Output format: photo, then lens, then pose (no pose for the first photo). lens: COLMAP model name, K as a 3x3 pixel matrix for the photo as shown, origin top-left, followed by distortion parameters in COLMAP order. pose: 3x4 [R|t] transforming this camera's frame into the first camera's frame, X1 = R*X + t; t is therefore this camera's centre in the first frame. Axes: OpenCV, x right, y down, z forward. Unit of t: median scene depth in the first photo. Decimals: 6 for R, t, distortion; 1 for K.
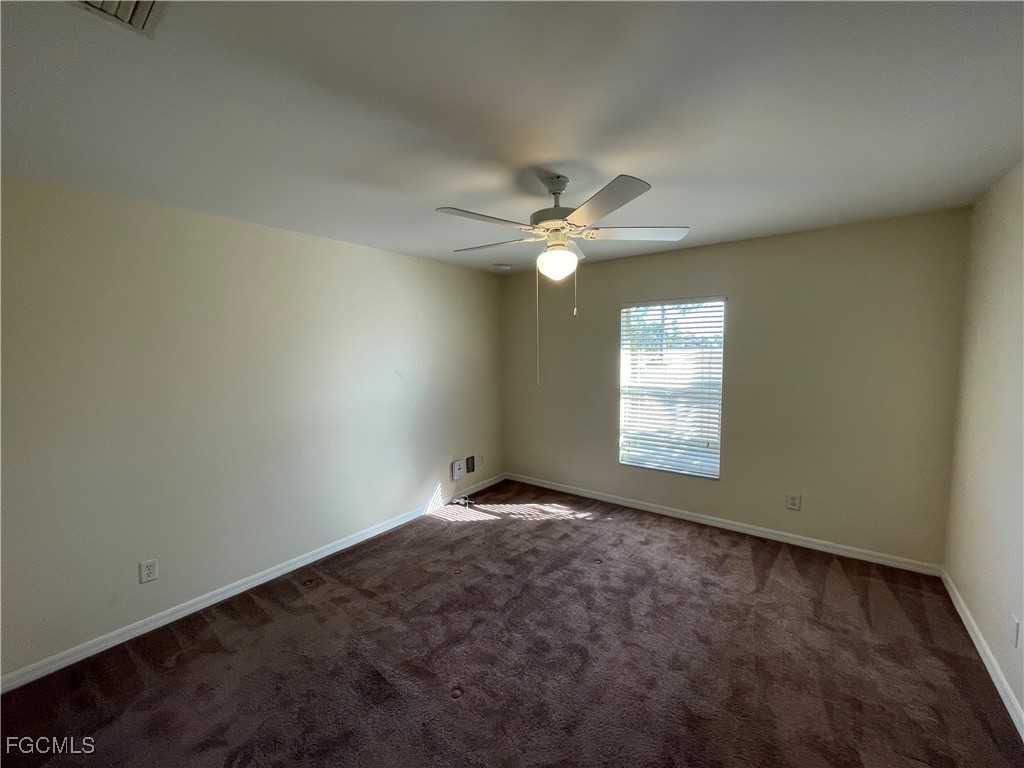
lens RADIAL K [[412.9, 0, 512.0], [0, 412.9, 384.0], [0, 0, 1]] dist [-0.001558, -0.000257]
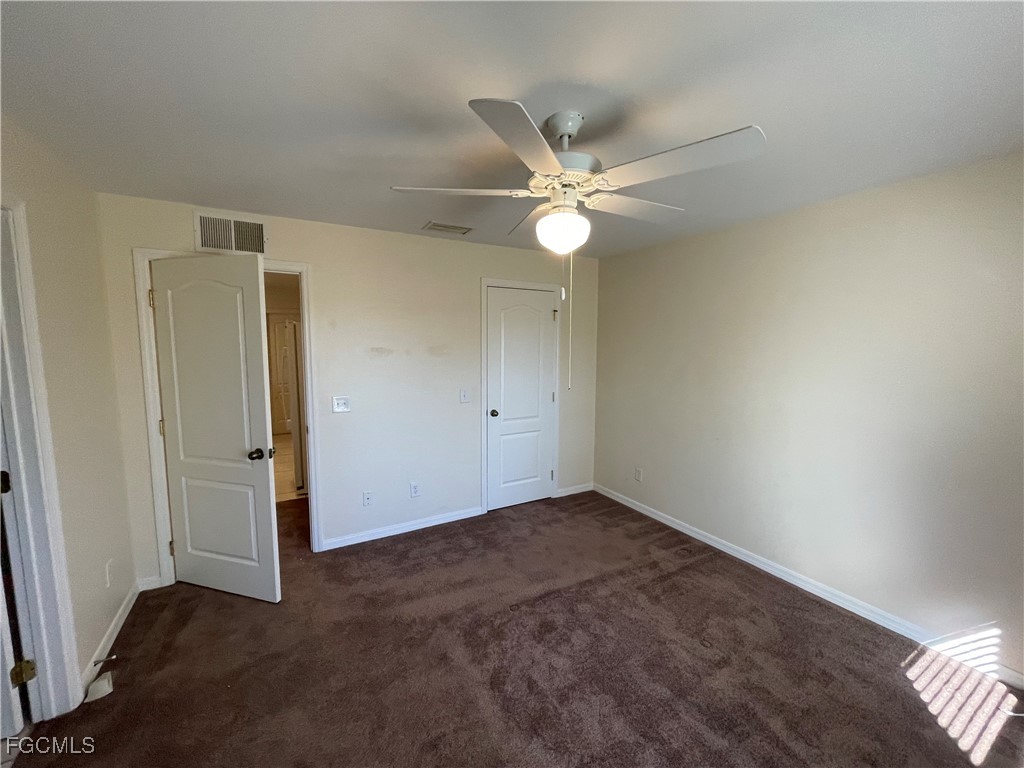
lens RADIAL K [[412.9, 0, 512.0], [0, 412.9, 384.0], [0, 0, 1]] dist [-0.001558, -0.000257]
pose [[-0.390097, 0.097369, -0.915611, 0.663473], [-0.092719, 0.985185, 0.144271, -0.072744], [0.916094, 0.141175, -0.375290, 0.954401]]
